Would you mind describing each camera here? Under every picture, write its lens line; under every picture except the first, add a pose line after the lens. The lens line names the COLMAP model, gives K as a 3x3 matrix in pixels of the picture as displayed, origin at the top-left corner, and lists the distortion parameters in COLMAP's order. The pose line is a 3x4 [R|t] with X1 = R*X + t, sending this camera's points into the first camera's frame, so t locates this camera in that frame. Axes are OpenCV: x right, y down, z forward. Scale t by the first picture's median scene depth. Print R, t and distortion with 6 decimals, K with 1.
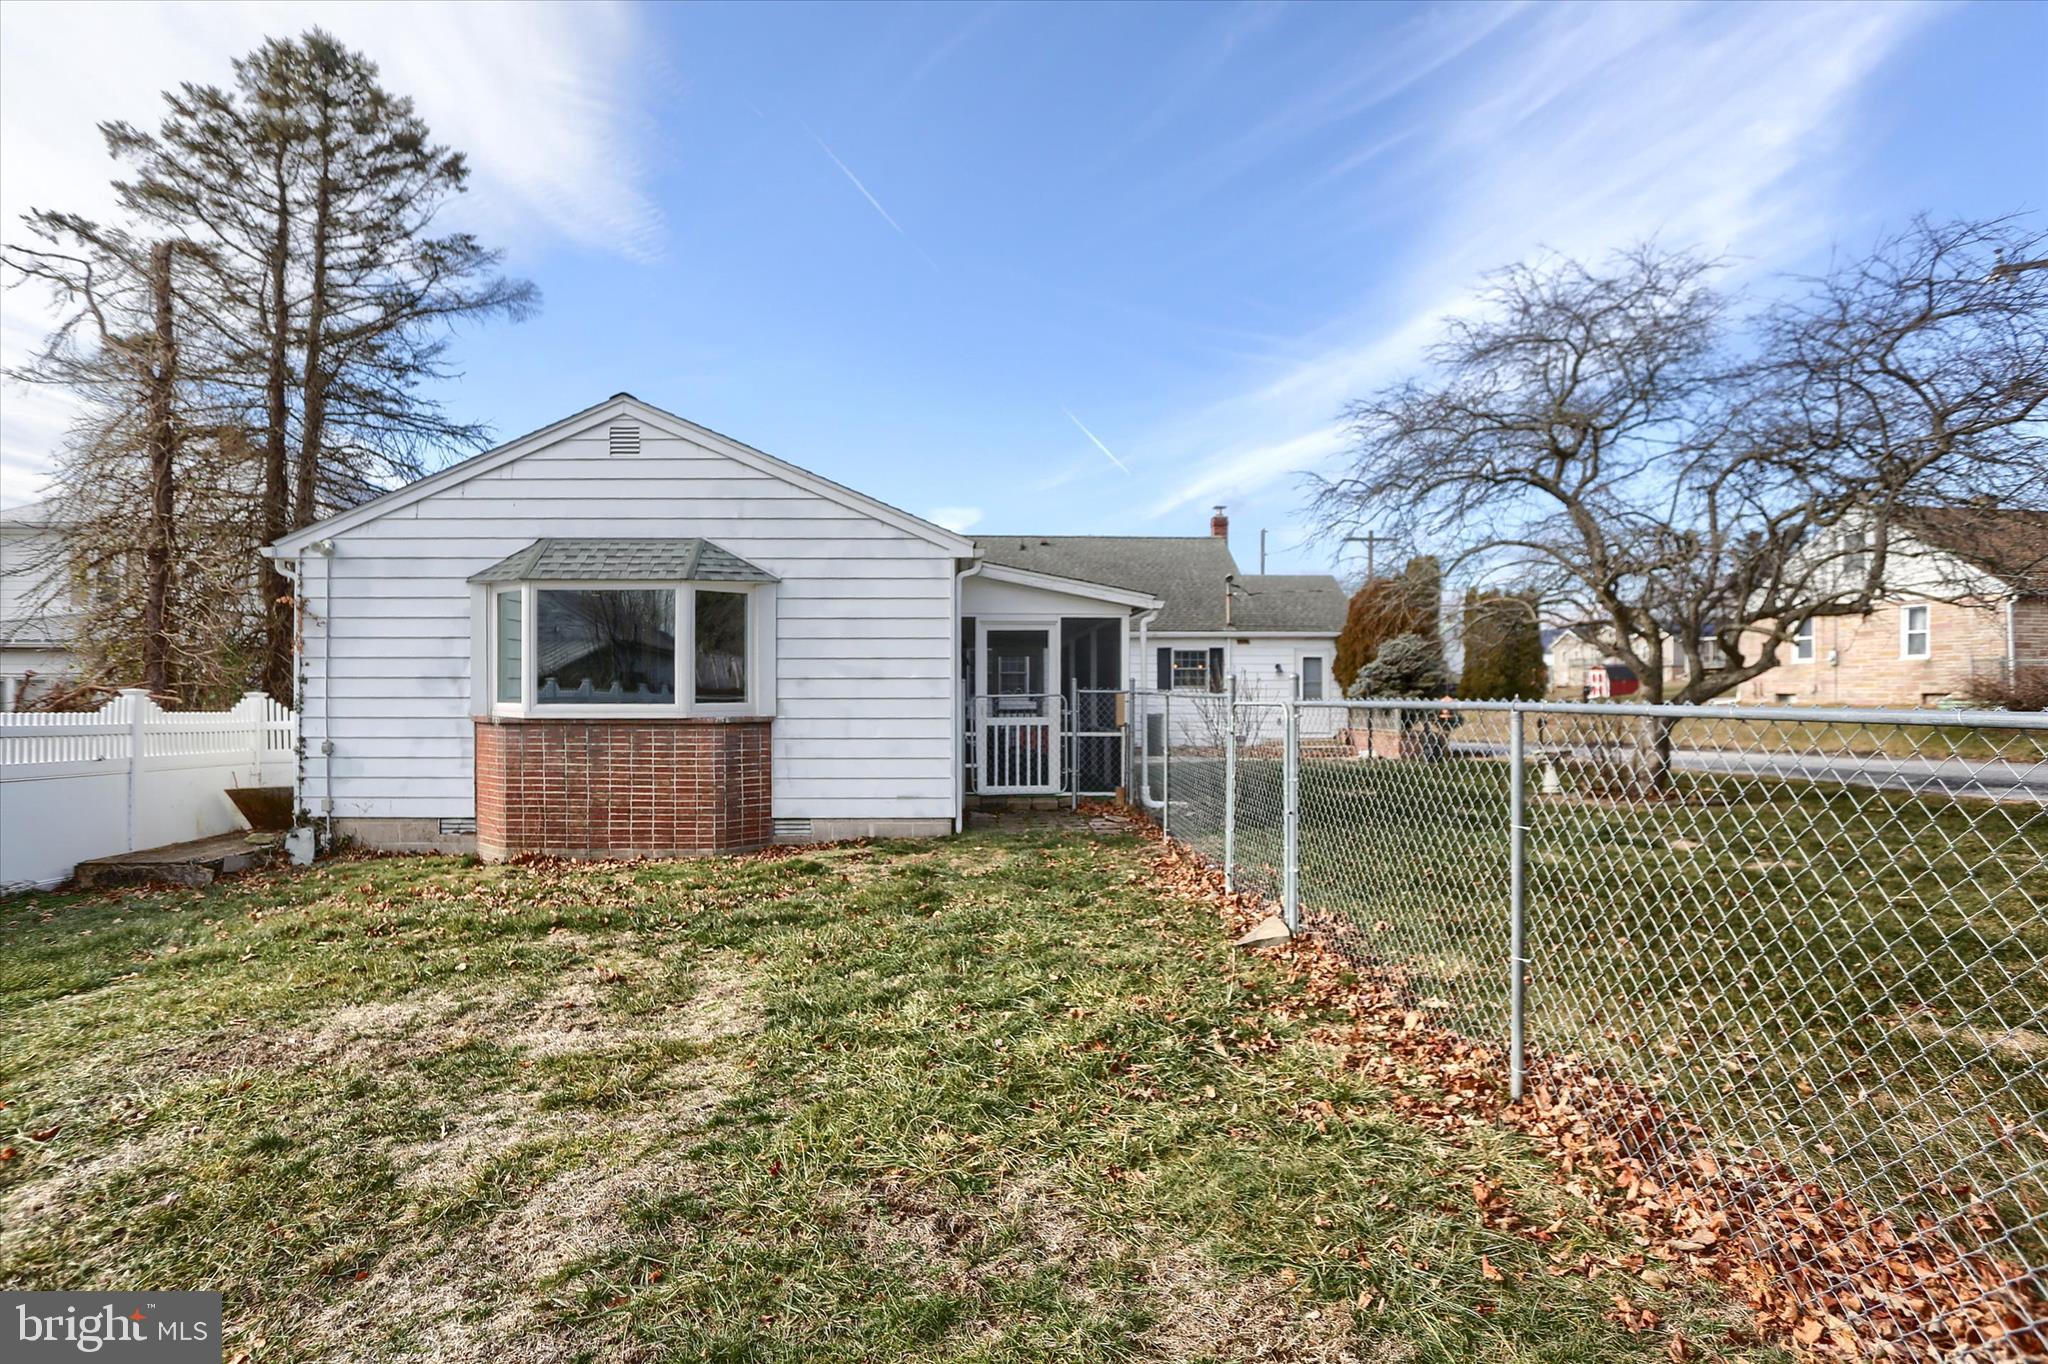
lens RADIAL K [[1023.5, 0, 968.2], [0, 1023.5, 647.9], [0, 0, 1]] dist [-0.079866, 0.028011]
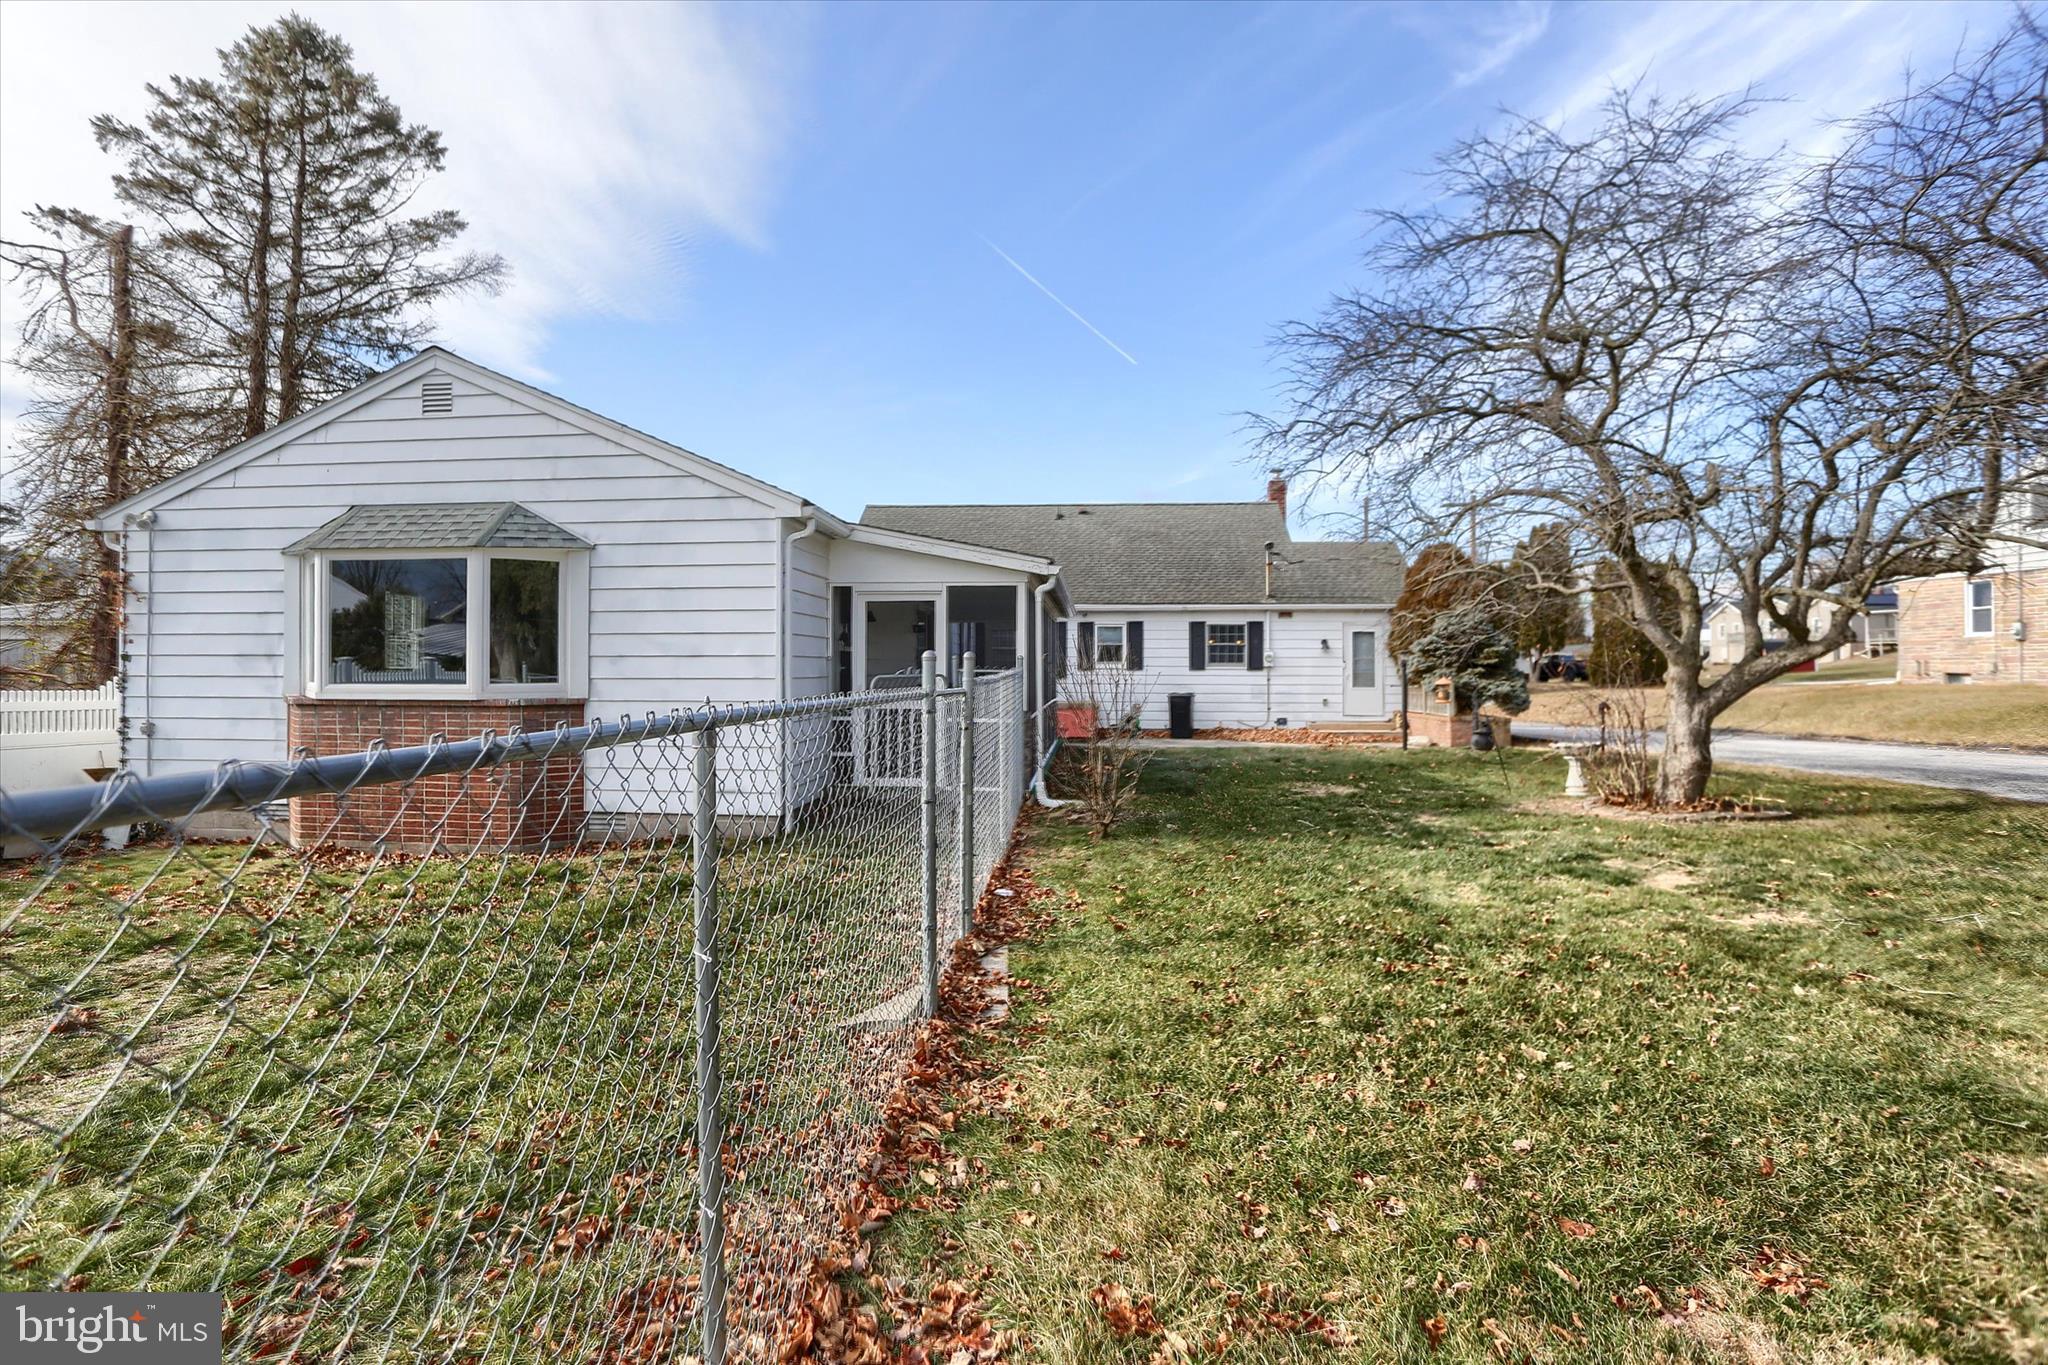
lens RADIAL K [[998.4, 0, 975.5], [0, 998.4, 620.4], [0, 0, 1]] dist [-0.074690, 0.028128]
pose [[0.992094, -0.004894, -0.125403, 0.171161], [0.004387, 0.999981, -0.004320, 0.002490], [0.125422, 0.003736, 0.992096, 0.119509]]
